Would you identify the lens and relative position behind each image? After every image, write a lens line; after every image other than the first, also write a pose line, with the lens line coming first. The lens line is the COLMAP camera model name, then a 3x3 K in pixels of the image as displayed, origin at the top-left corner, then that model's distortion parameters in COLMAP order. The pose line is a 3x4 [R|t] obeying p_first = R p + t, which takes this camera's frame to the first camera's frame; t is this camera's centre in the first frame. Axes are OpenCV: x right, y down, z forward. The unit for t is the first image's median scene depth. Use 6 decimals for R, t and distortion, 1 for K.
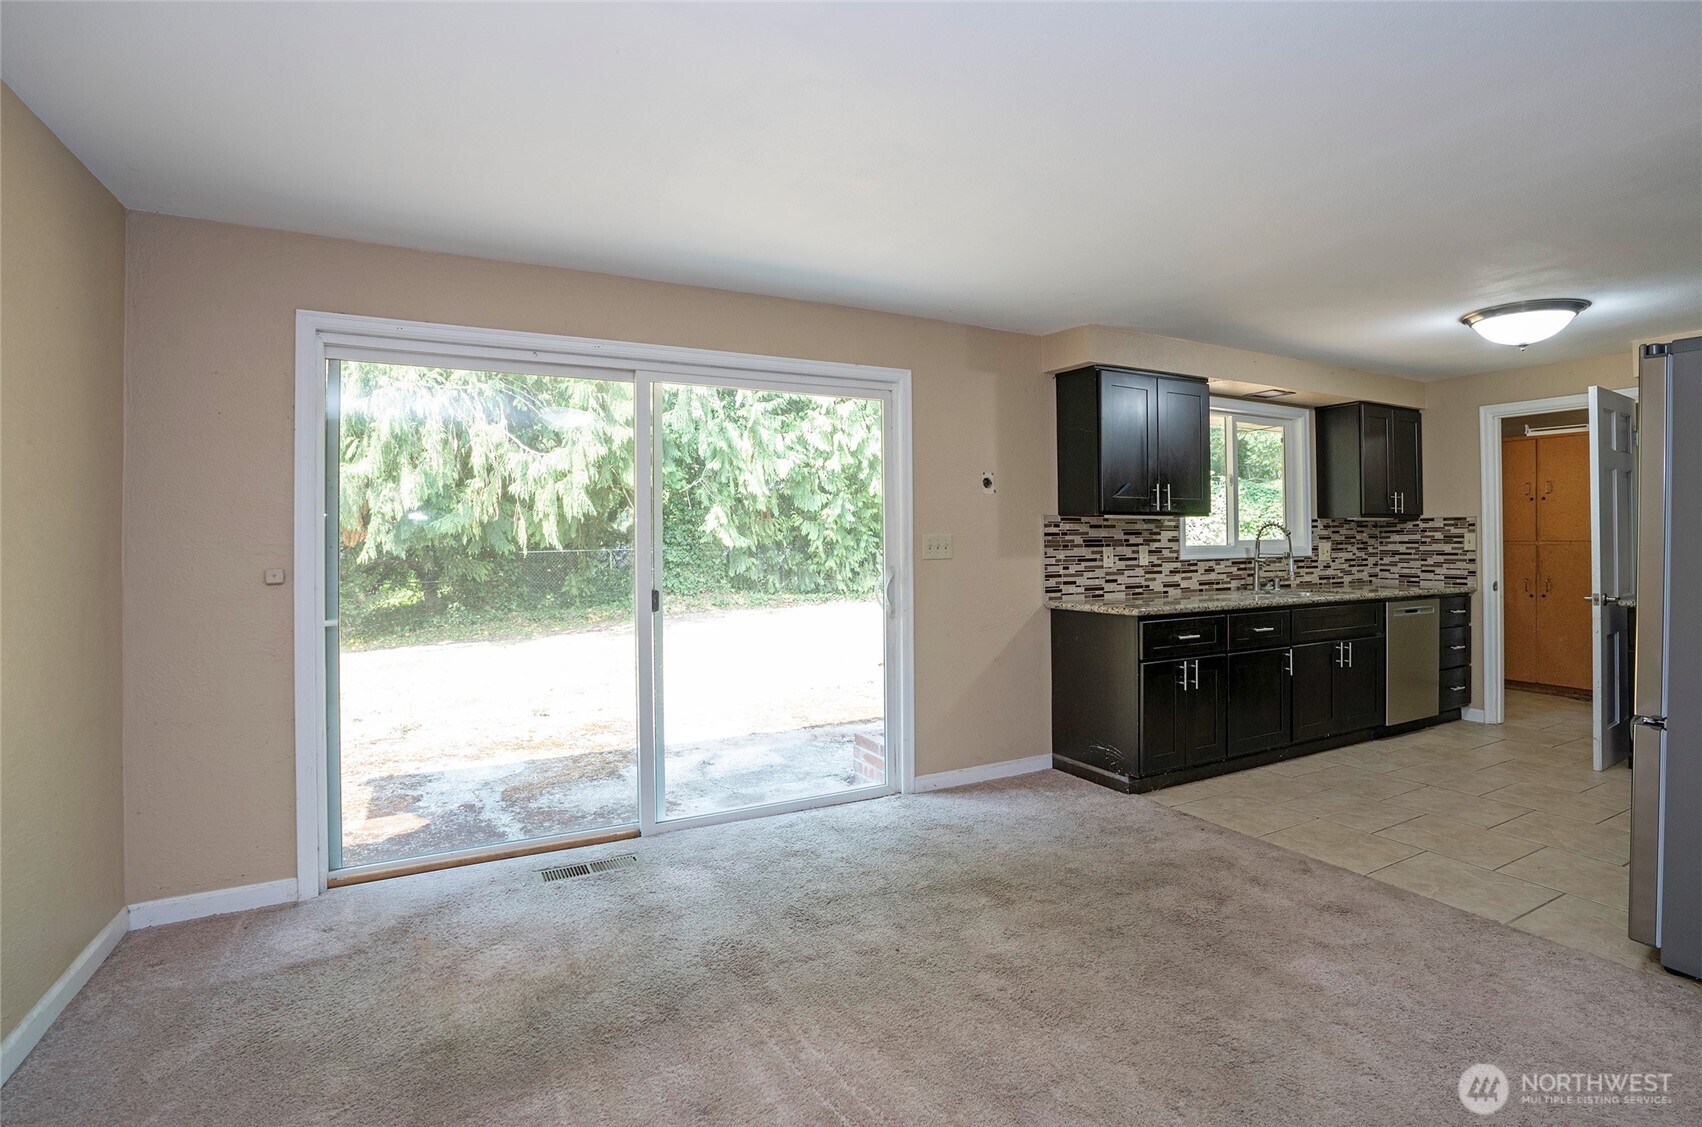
lens RADIAL K [[819.1, 0, 882.0], [0, 819.1, 534.5], [0, 0, 1]] dist [-0.073555, 0.031924]
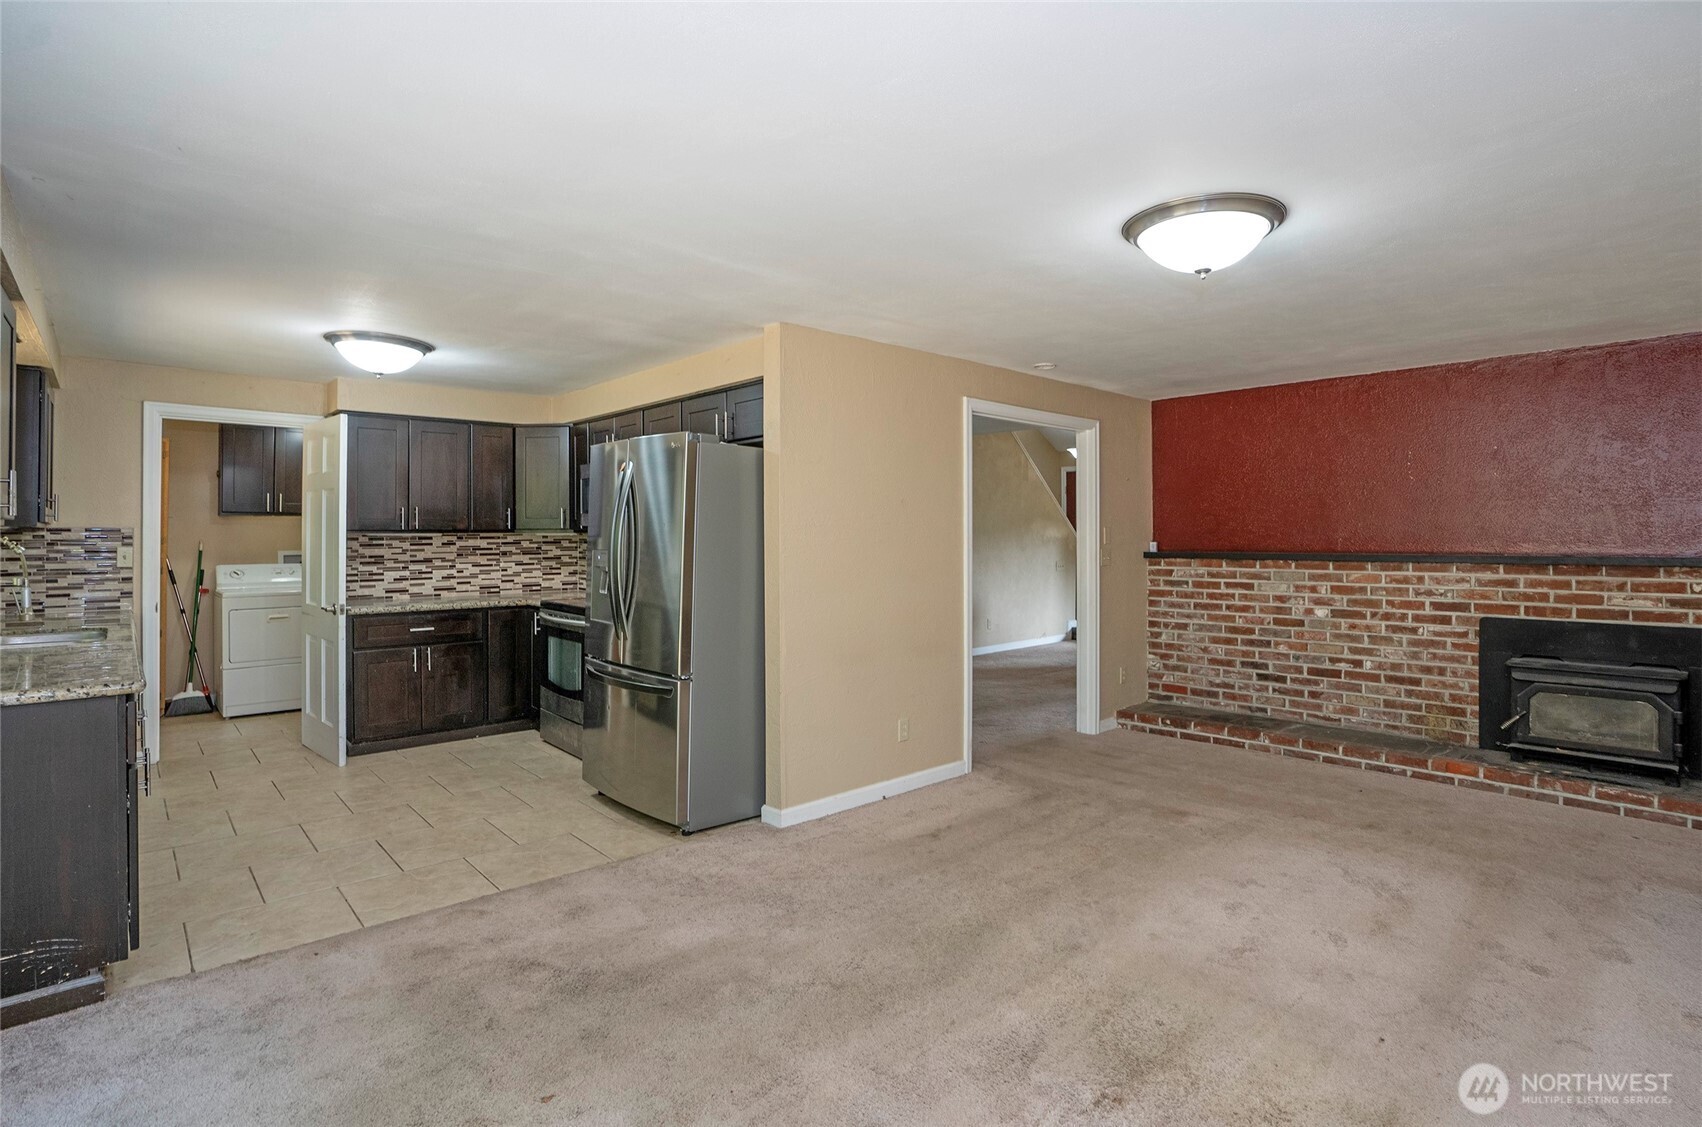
lens RADIAL K [[840.5, 0, 869.5], [0, 840.5, 529.7], [0, 0, 1]] dist [-0.059808, 0.024070]
pose [[-0.235277, 0.014862, 0.971815, -0.341575], [-0.004665, 0.999854, -0.016420, -0.011588], [-0.971917, -0.008397, -0.235173, 0.507008]]
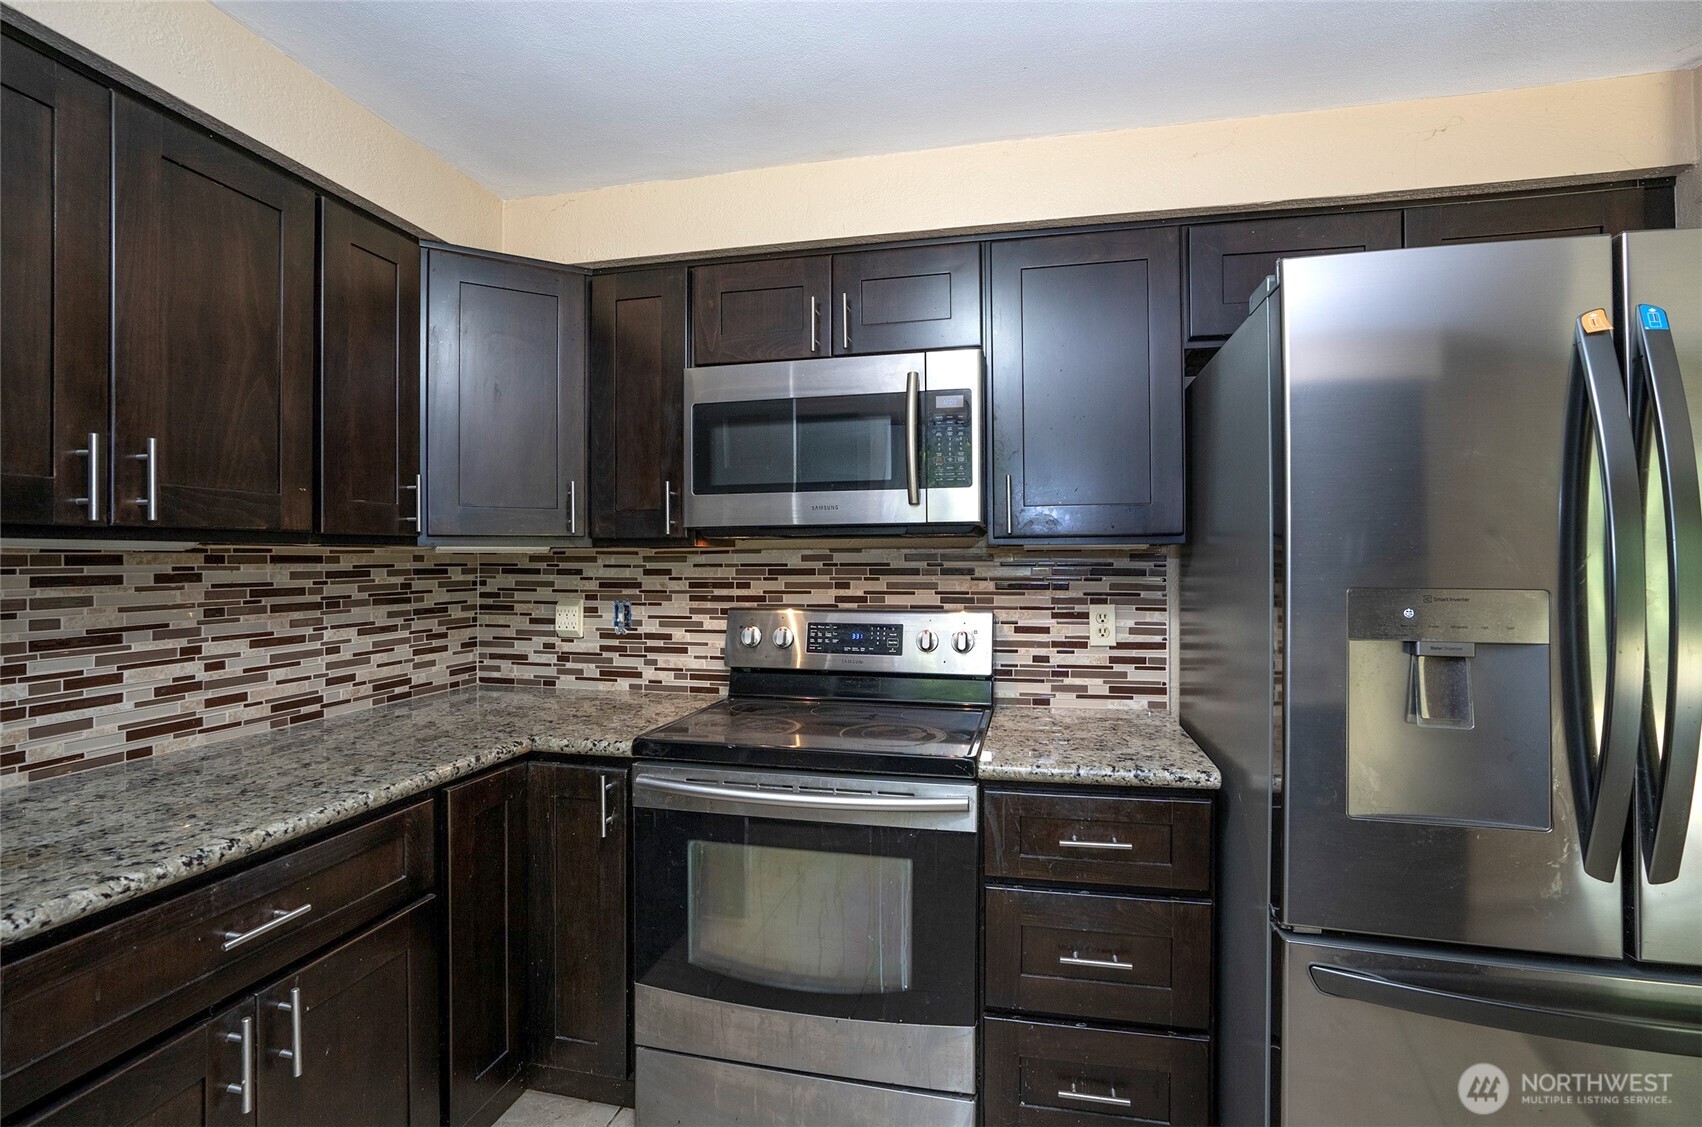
lens RADIAL K [[800.1, 0, 858.1], [0, 800.1, 557.4], [0, 0, 1]] dist [-0.054486, 0.027244]
pose [[-0.741726, 0.014634, 0.670544, 0.571375], [0.003952, 0.999840, -0.017450, -0.009859], [-0.670692, -0.010293, -0.741665, 0.895343]]
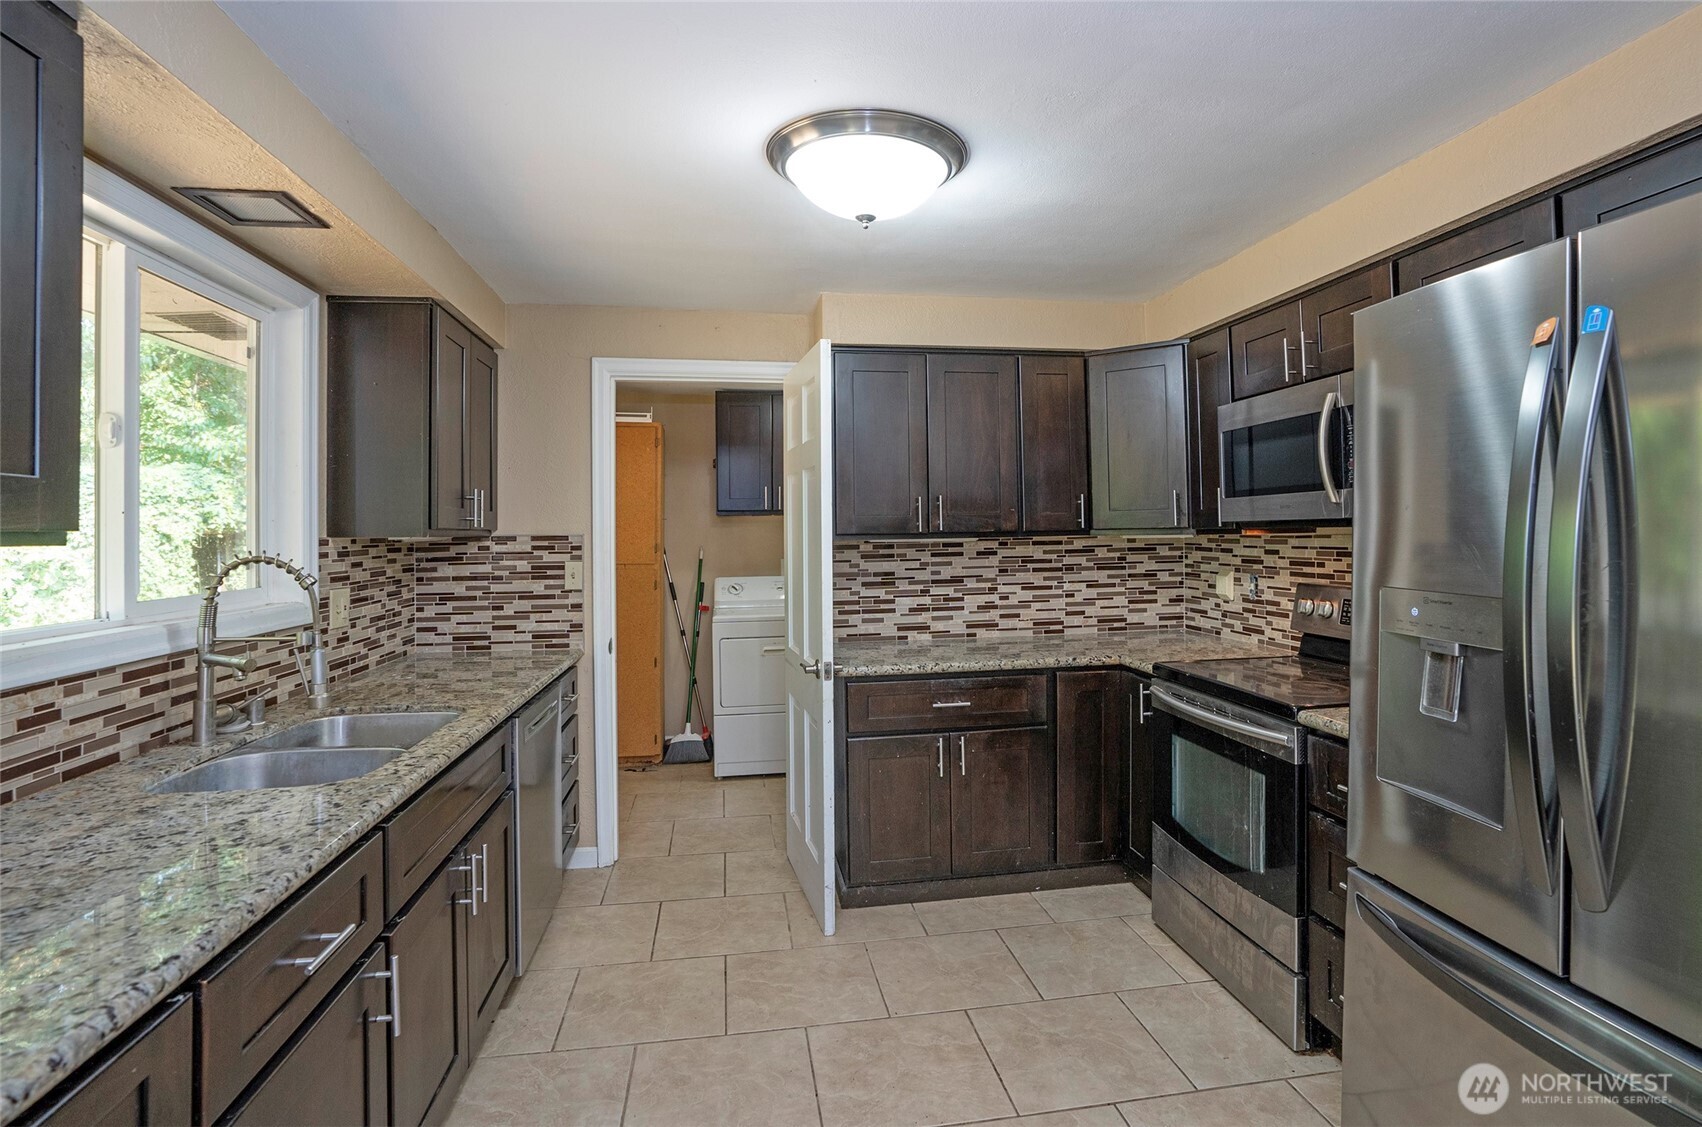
lens RADIAL K [[848.5, 0, 867.8], [0, 848.5, 516.7], [0, 0, 1]] dist [-0.067043, 0.032068]
pose [[0.337846, 0.021288, 0.940961, 0.243873], [0.002365, 0.999722, -0.023466, -0.024198], [-0.941198, 0.010154, 0.337702, 0.668246]]
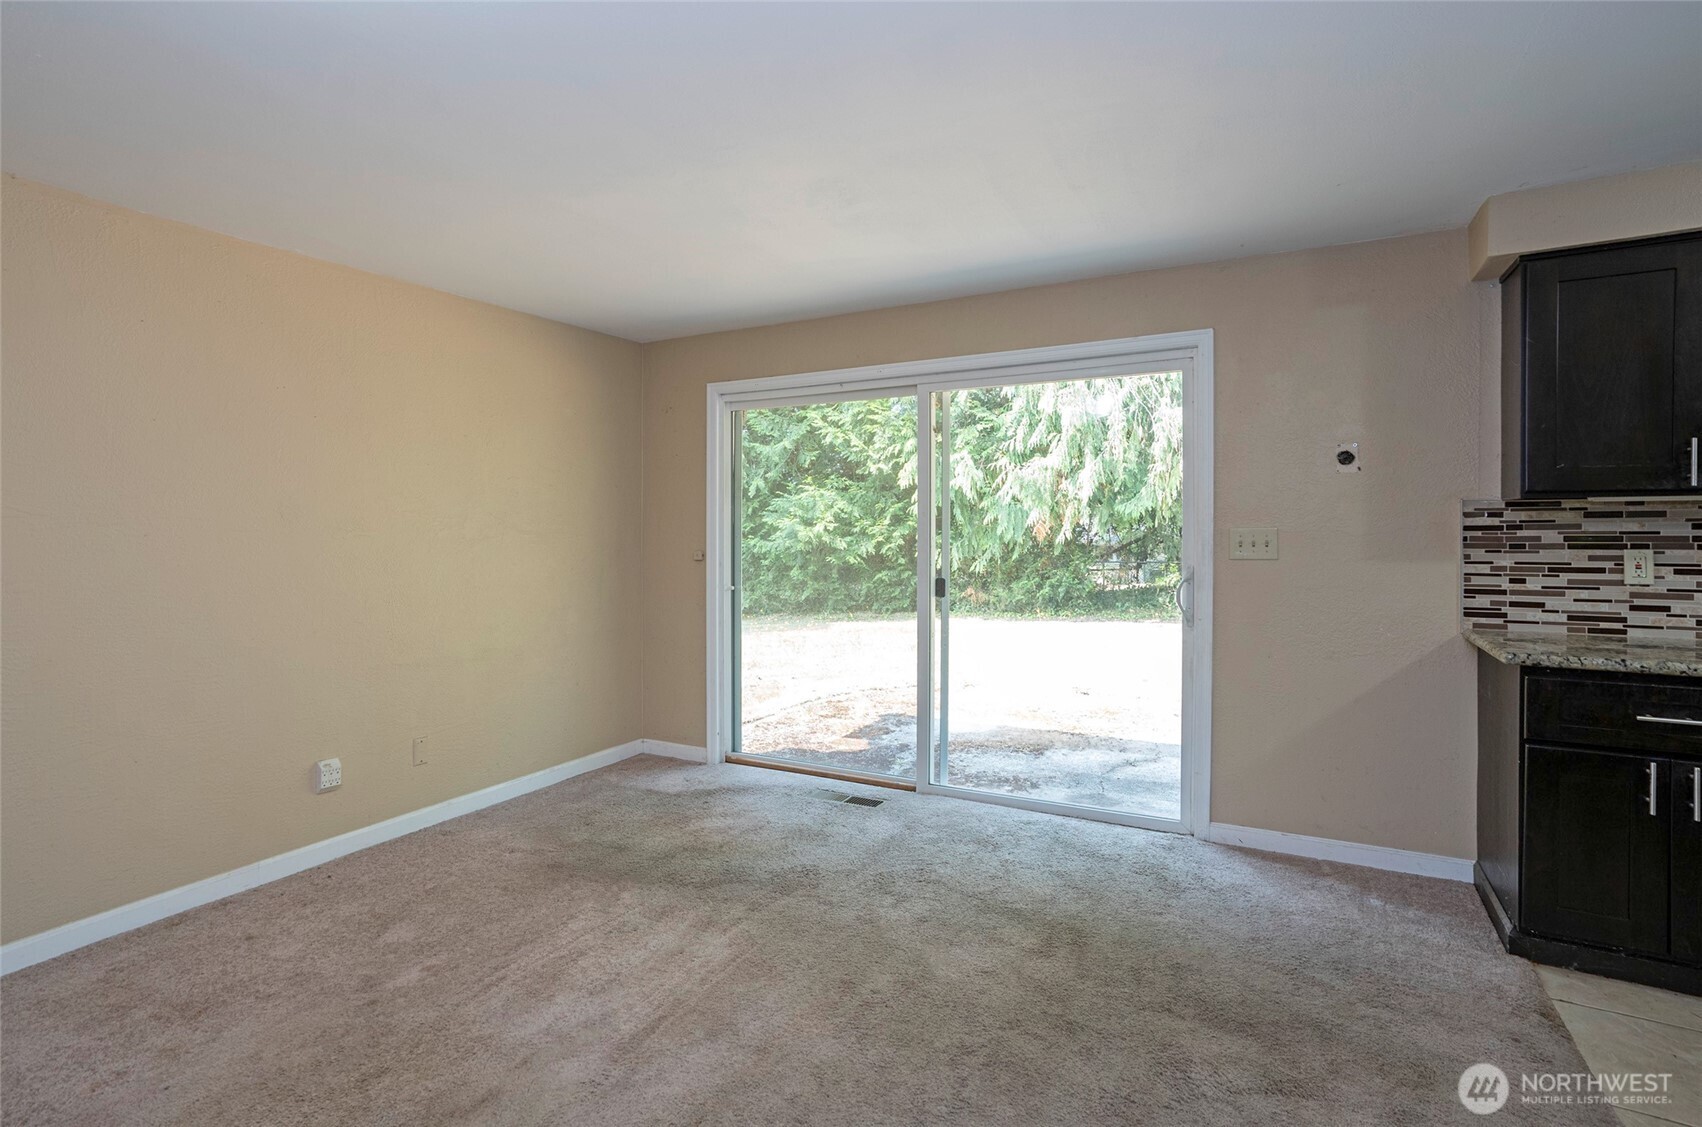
lens RADIAL K [[852.2, 0, 824.7], [0, 852.2, 535.7], [0, 0, 1]] dist [-0.040170, 0.026631]
pose [[0.523675, 0.013626, -0.851809, 0.484192], [0.009719, 0.999711, 0.021967, -0.013277], [0.851863, -0.019782, 0.523392, 0.193000]]
